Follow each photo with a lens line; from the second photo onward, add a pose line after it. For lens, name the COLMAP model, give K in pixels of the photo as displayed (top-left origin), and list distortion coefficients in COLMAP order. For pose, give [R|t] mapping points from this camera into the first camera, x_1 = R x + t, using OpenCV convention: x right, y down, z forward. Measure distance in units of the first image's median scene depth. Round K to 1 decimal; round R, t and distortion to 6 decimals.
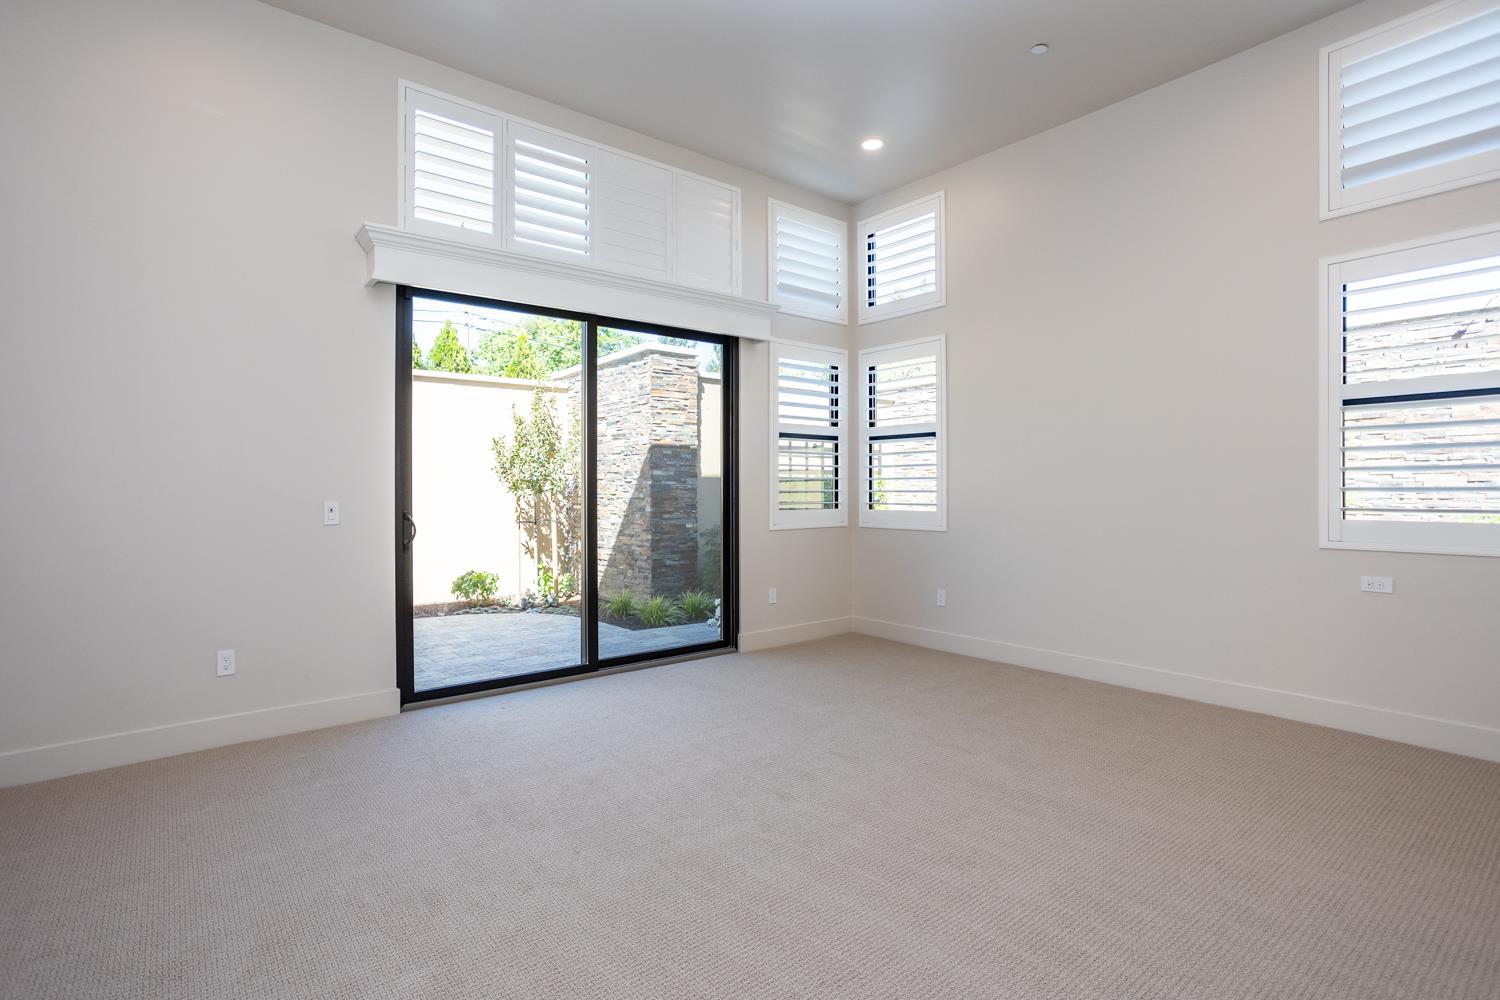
lens RADIAL K [[740.2, 0, 742.6], [0, 740.2, 492.8], [0, 0, 1]] dist [-0.002258, -0.000087]
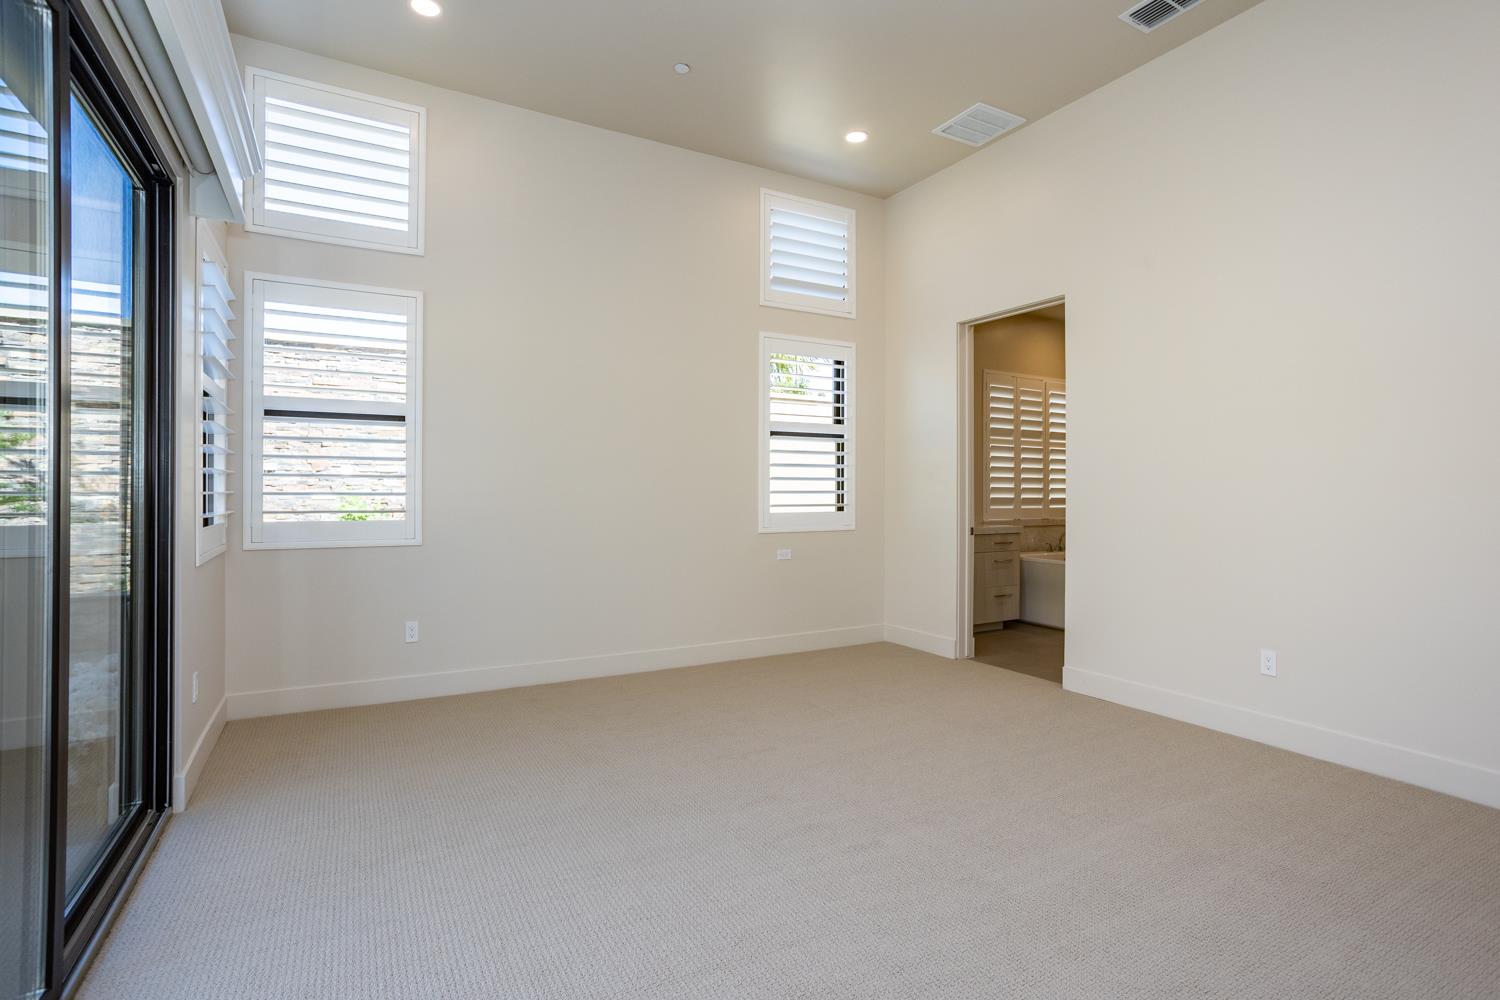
lens RADIAL K [[773.7, 0, 751.6], [0, 773.7, 493.1], [0, 0, 1]] dist [0.000341, 0.000058]
pose [[0.157408, 0.001624, 0.987532, -0.479094], [0.002538, 0.999995, -0.002049, -0.000173], [-0.987530, 0.002829, 0.157403, 0.530765]]
